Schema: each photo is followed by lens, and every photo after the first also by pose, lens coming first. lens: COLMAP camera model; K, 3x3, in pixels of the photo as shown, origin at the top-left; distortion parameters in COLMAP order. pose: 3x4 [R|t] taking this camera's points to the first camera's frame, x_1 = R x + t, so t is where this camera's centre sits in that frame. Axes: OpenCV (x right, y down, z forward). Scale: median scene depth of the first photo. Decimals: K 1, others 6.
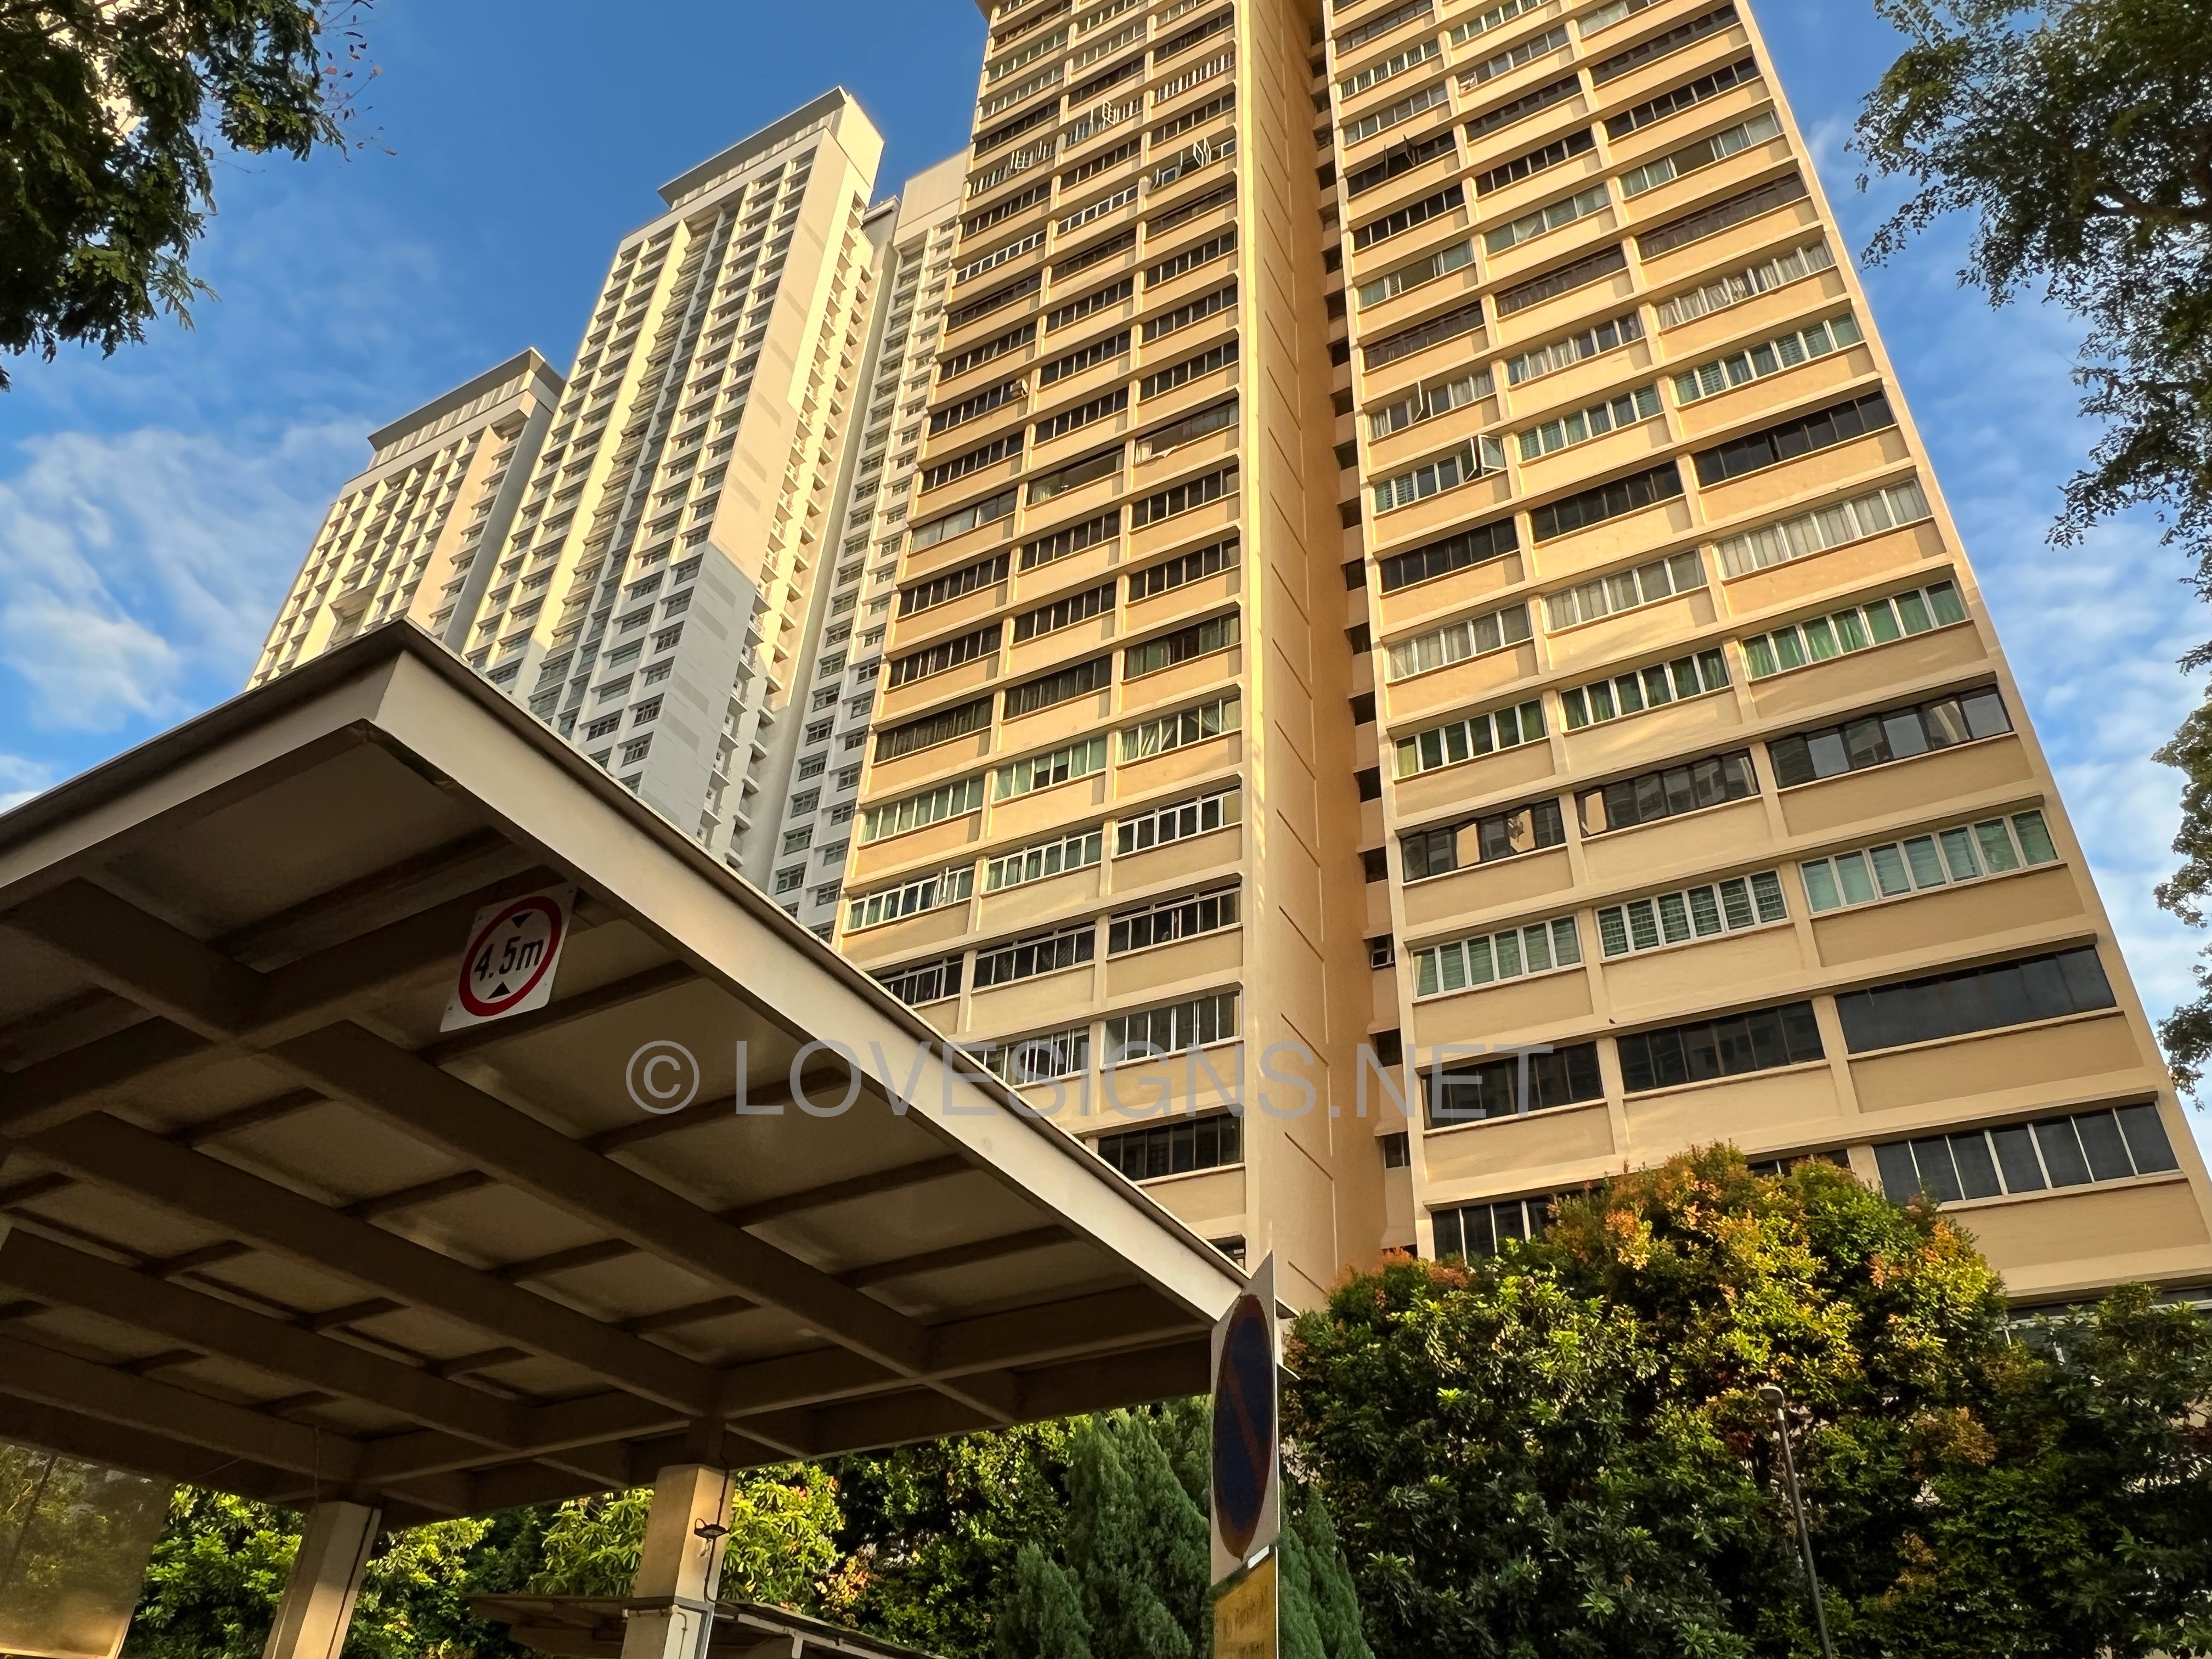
lens RADIAL K [[1532.5, 0, 1106.0], [0, 1532.5, 829.5], [0, 0, 1]] dist [-0.001095, -0.000424]
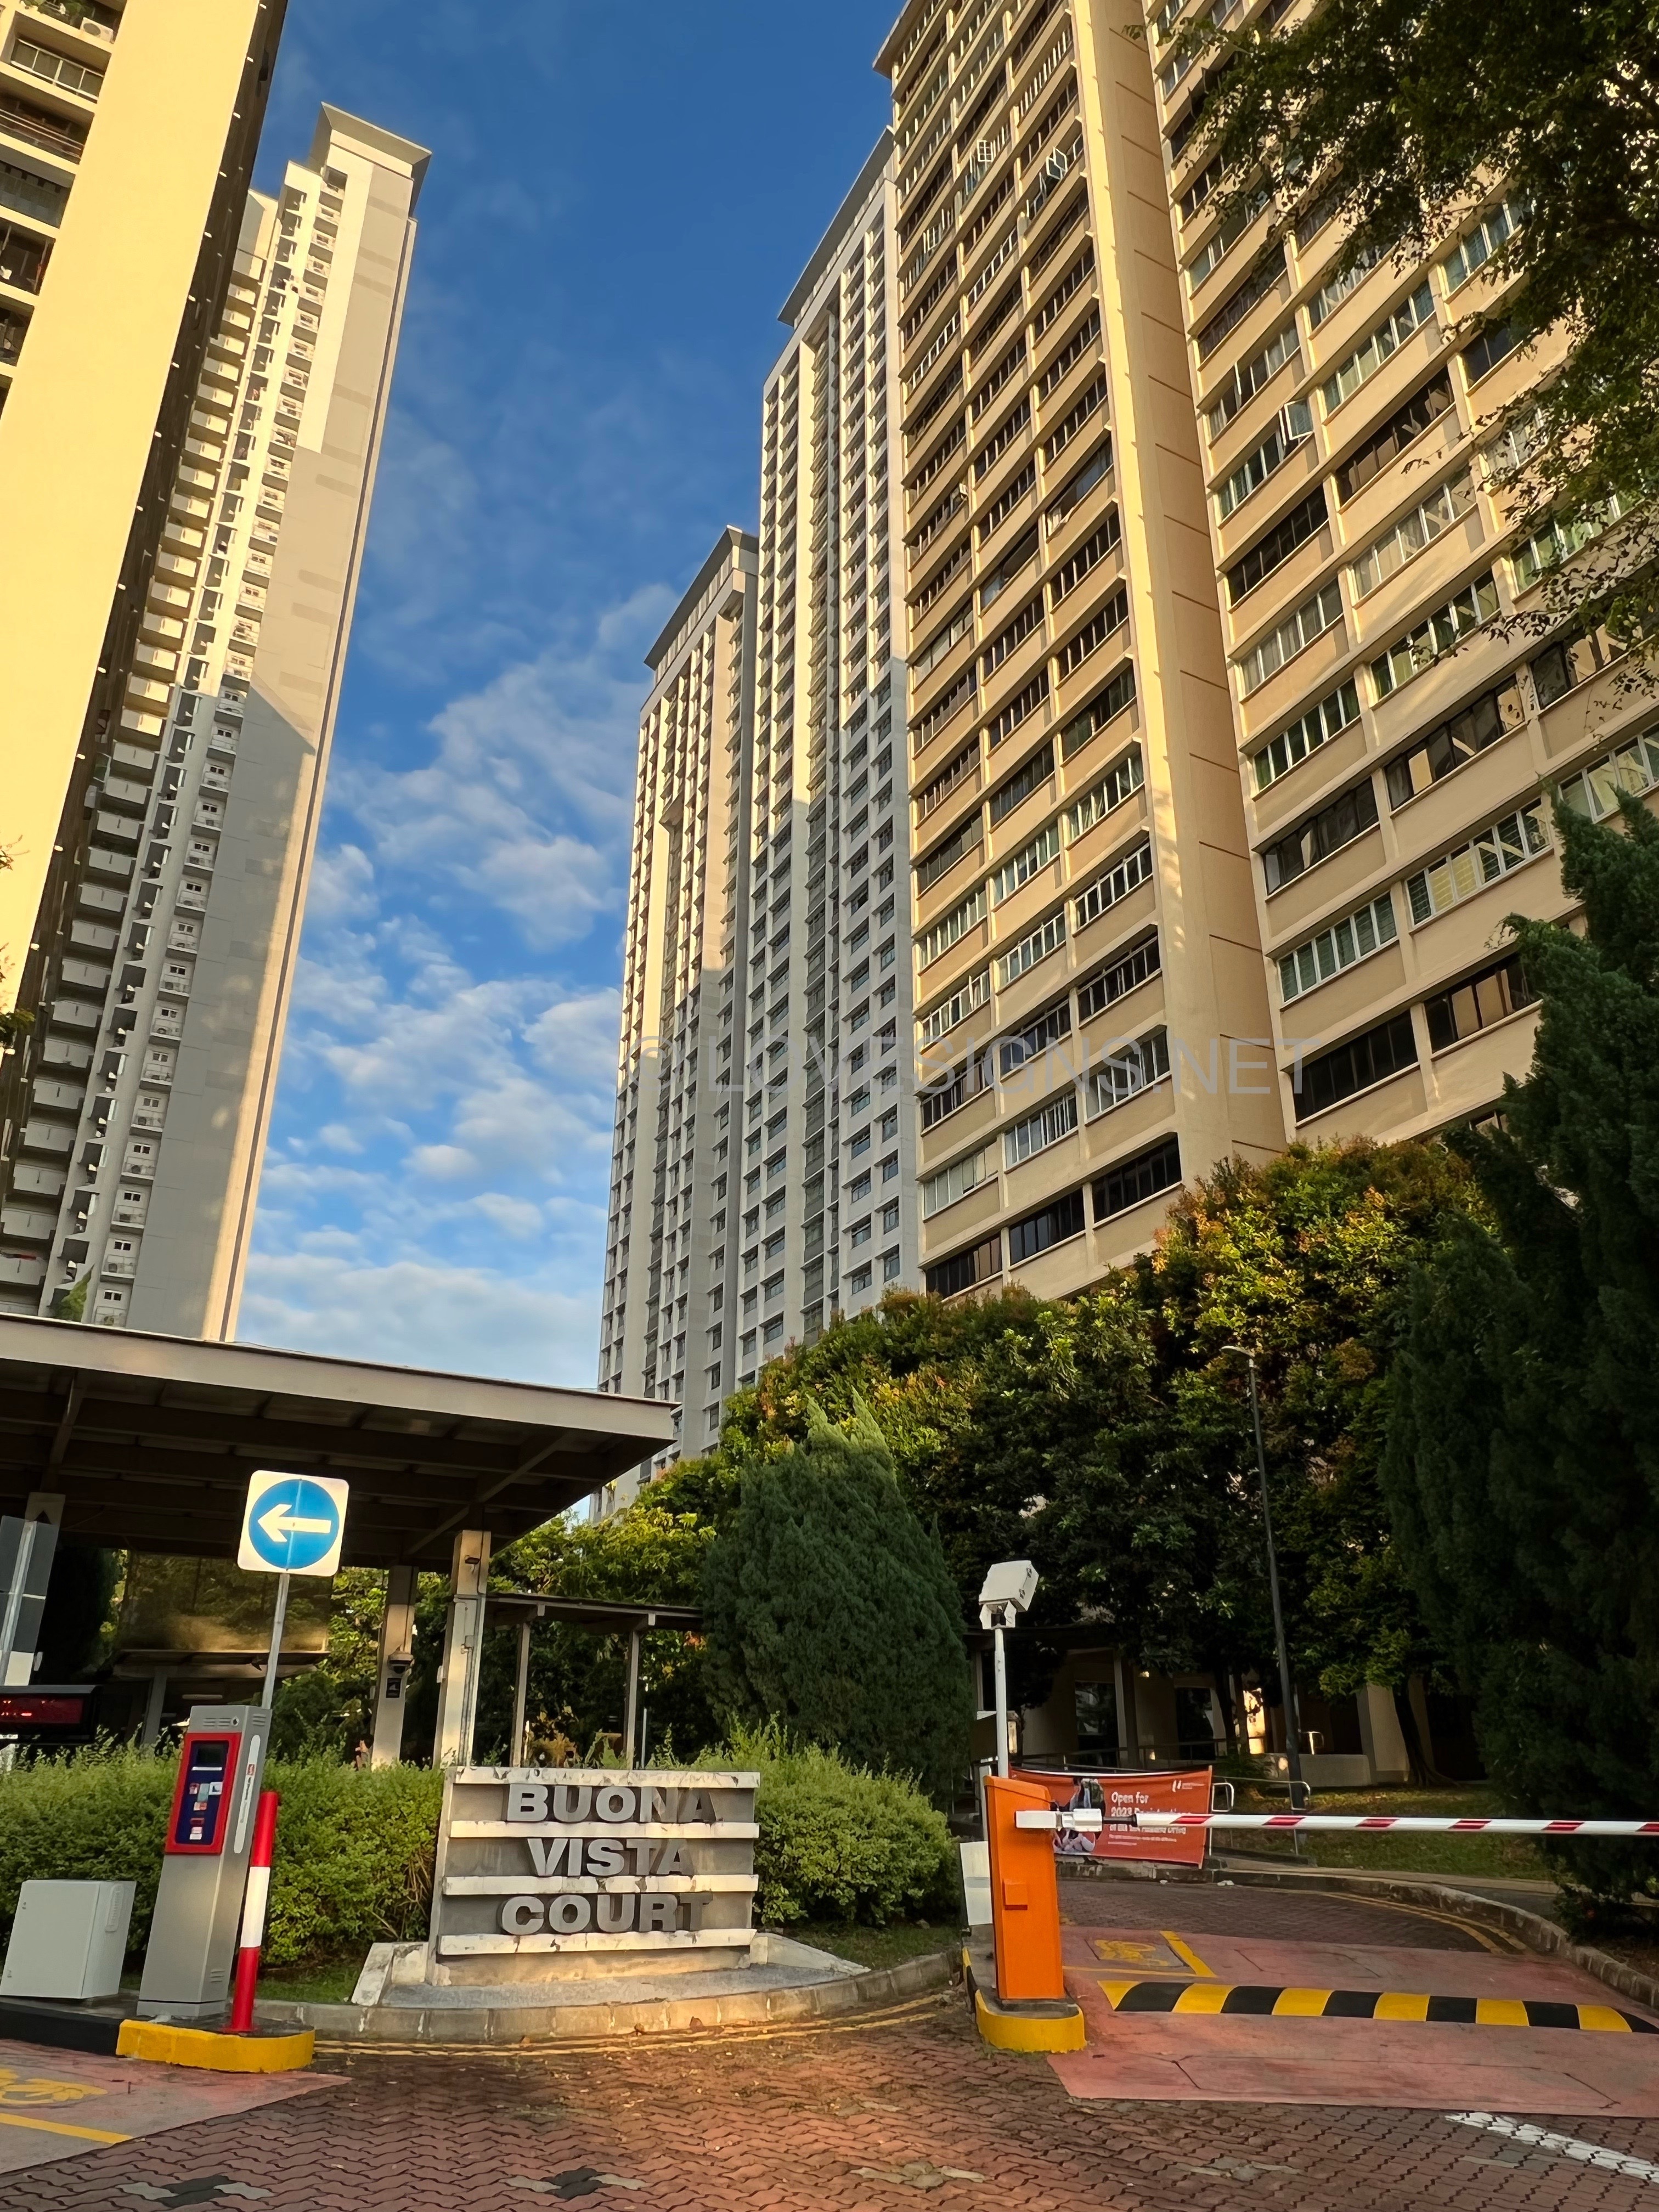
lens RADIAL K [[1585.4, 0, 829.5], [0, 1585.4, 1106.0], [0, 0, 1]] dist [0.001527, -0.008627]
pose [[0.834151, -0.261036, -0.485852, 0.254969], [0.345274, 0.934086, 0.090934, -0.020381], [0.430091, -0.243605, 0.869298, -0.081170]]
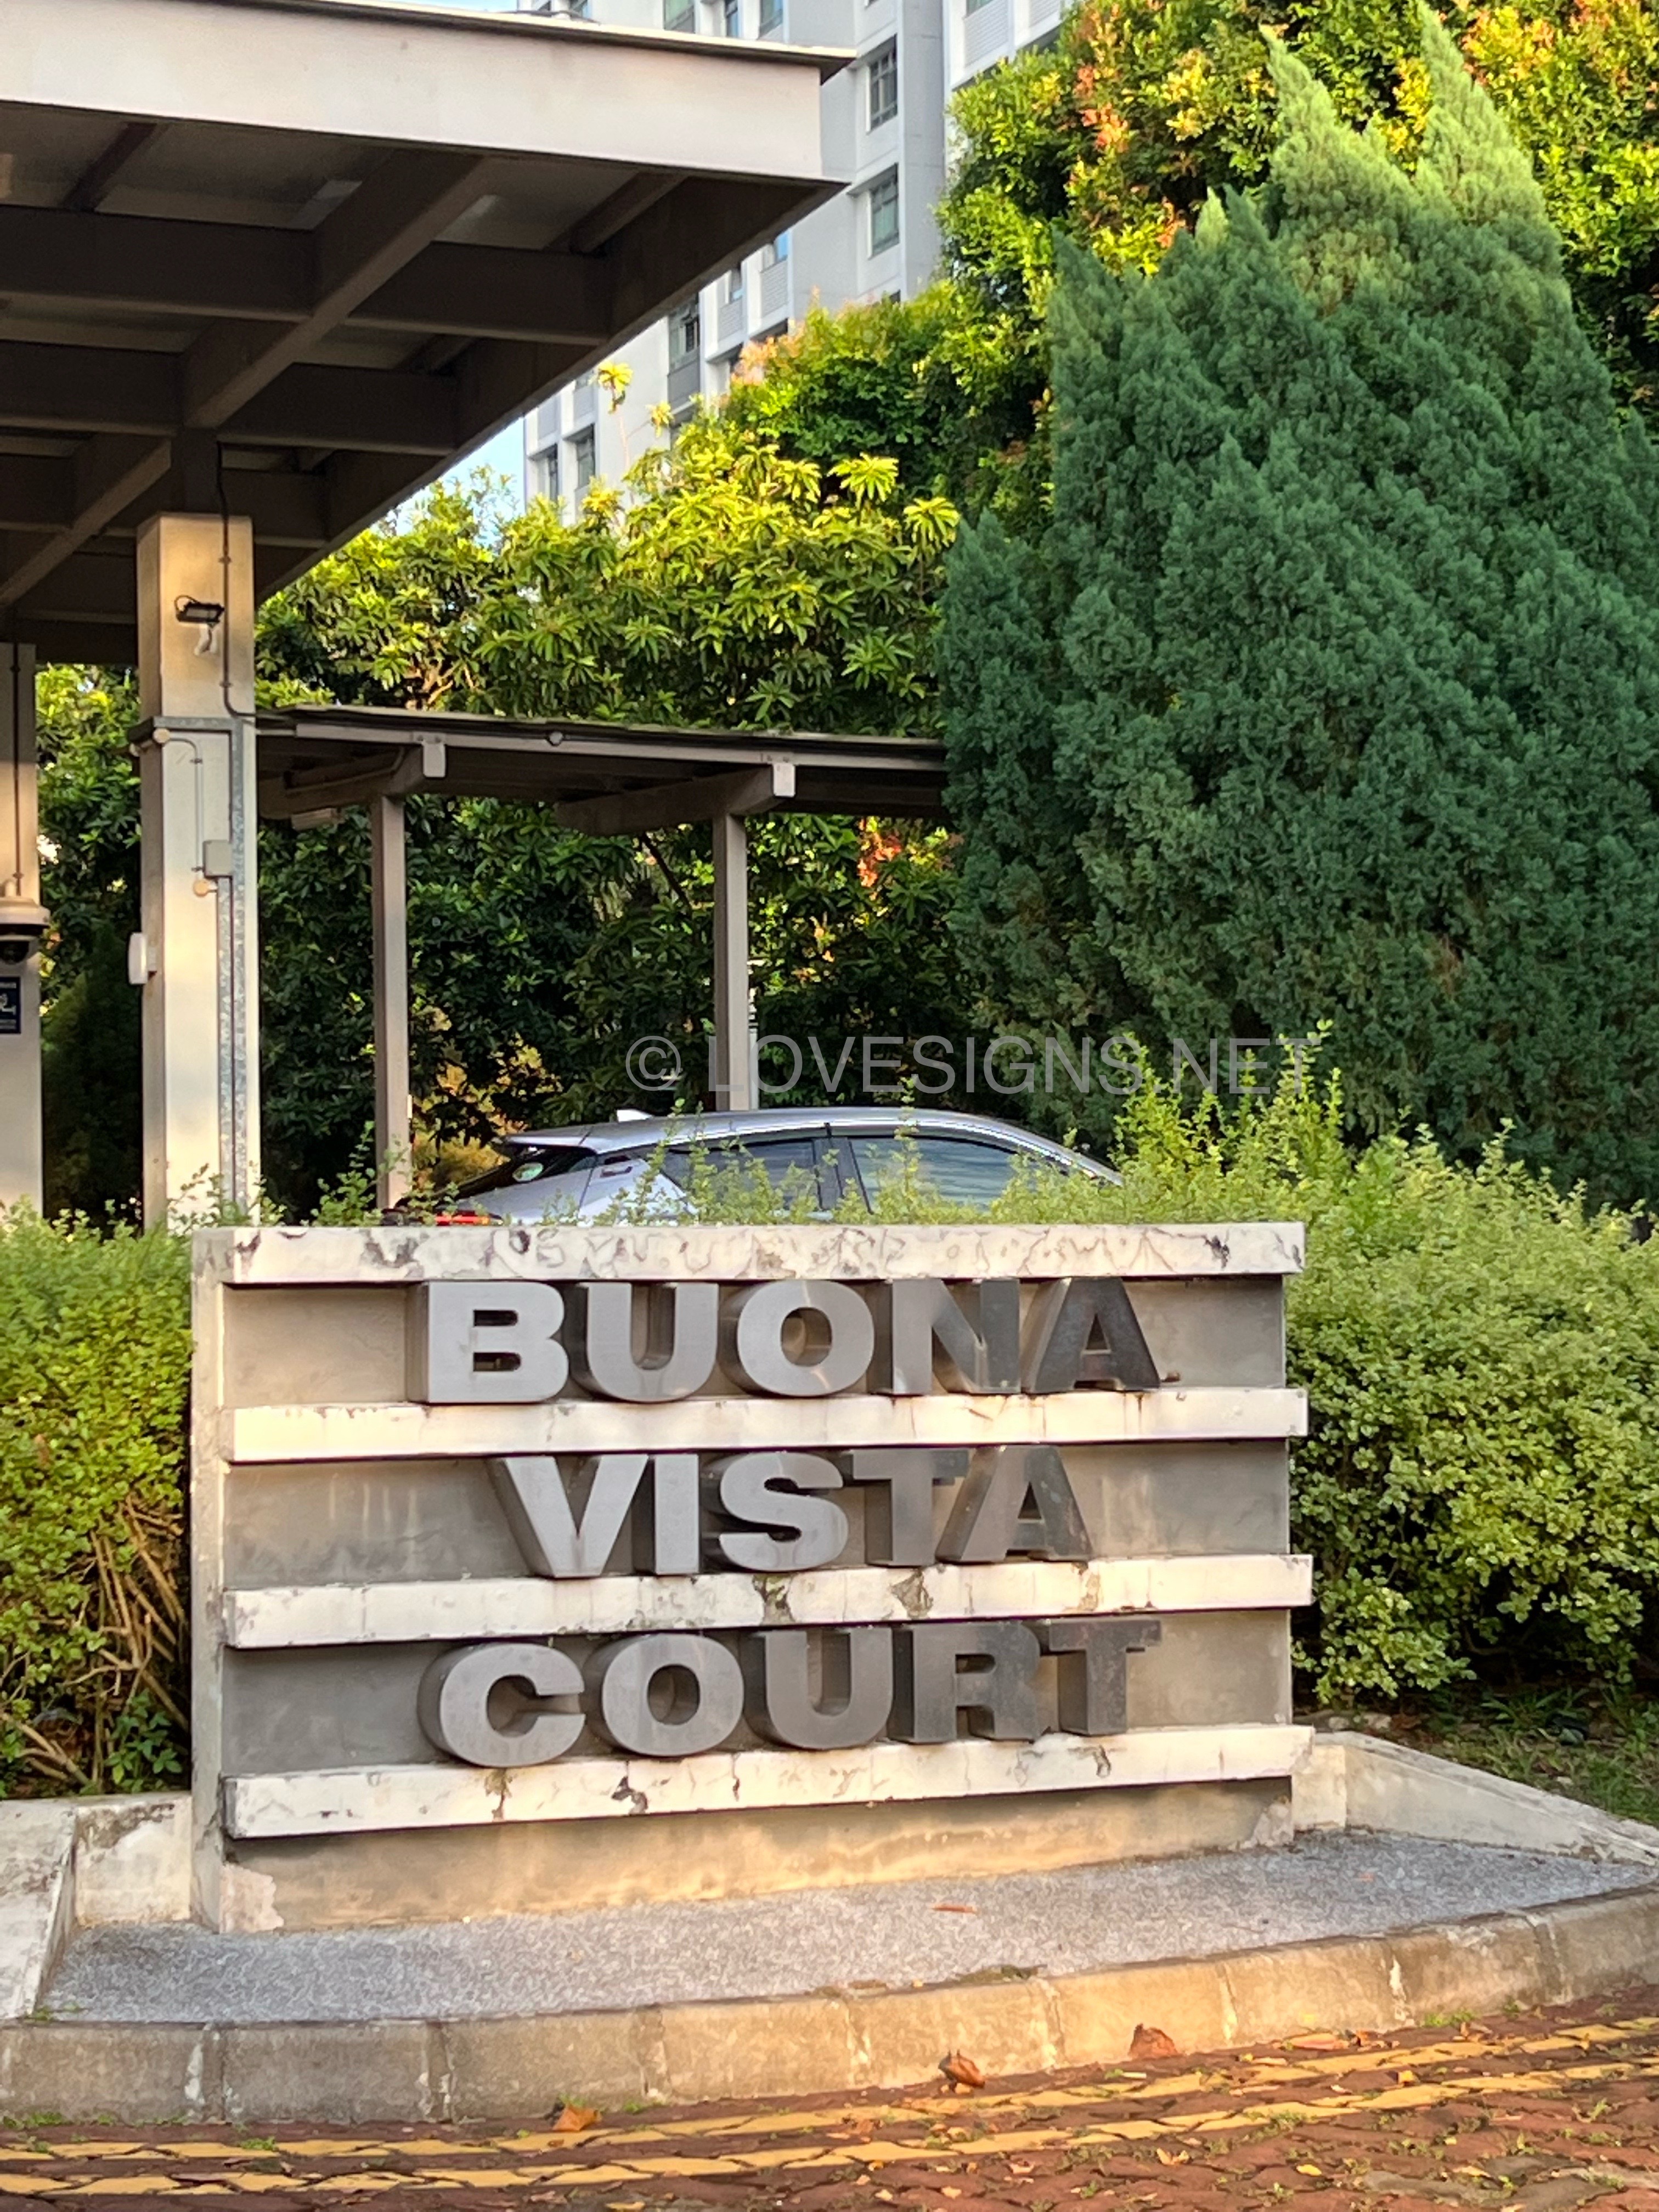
lens RADIAL K [[4624.4, 0, 829.5], [0, 4624.4, 1106.0], [0, 0, 1]] dist [0.186775, -0.280683]
pose [[0.785678, -0.084701, -0.612809, 0.212948], [0.398020, 0.827544, 0.395918, 0.000077], [0.473592, -0.554974, 0.683896, -0.046466]]
